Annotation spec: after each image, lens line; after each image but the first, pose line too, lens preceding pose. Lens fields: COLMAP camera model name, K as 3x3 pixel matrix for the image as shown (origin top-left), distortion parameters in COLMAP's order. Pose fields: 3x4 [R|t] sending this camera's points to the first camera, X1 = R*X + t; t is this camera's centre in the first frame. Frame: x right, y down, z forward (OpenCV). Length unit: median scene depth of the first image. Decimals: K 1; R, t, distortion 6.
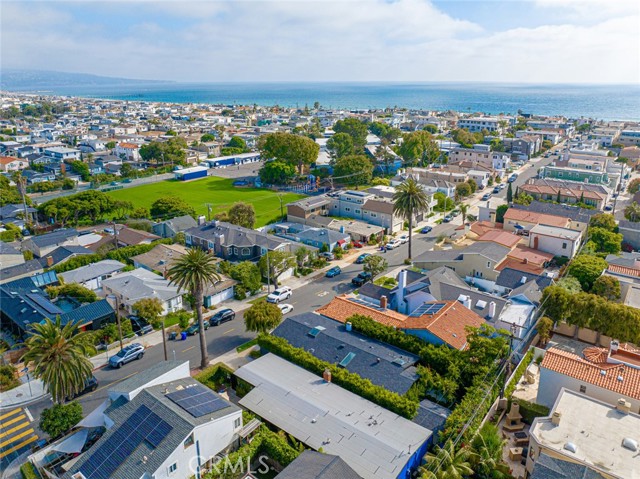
lens RADIAL K [[459.1, 0, 328.5], [0, 459.1, 215.5], [0, 0, 1]] dist [-0.036885, 0.003292]
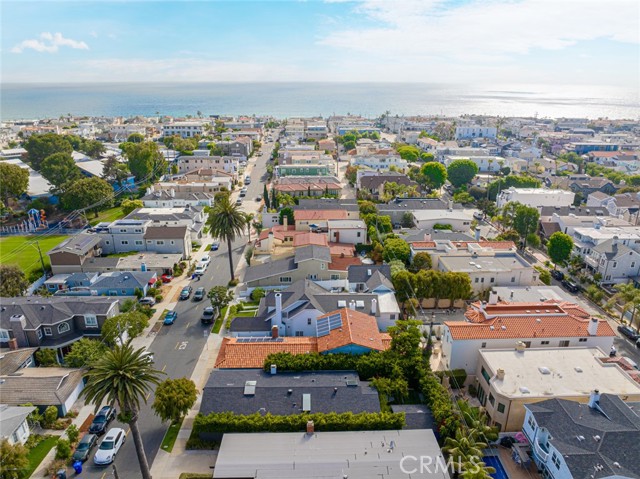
lens RADIAL K [[449.7, 0, 320.0], [0, 449.7, 239.5], [0, 0, 1]] dist [-0.041706, 0.011080]
pose [[0.764832, -0.210798, 0.608766, -0.245293], [0.177107, 0.977342, 0.115915, -0.067294], [-0.619407, 0.019161, 0.784836, 0.140045]]
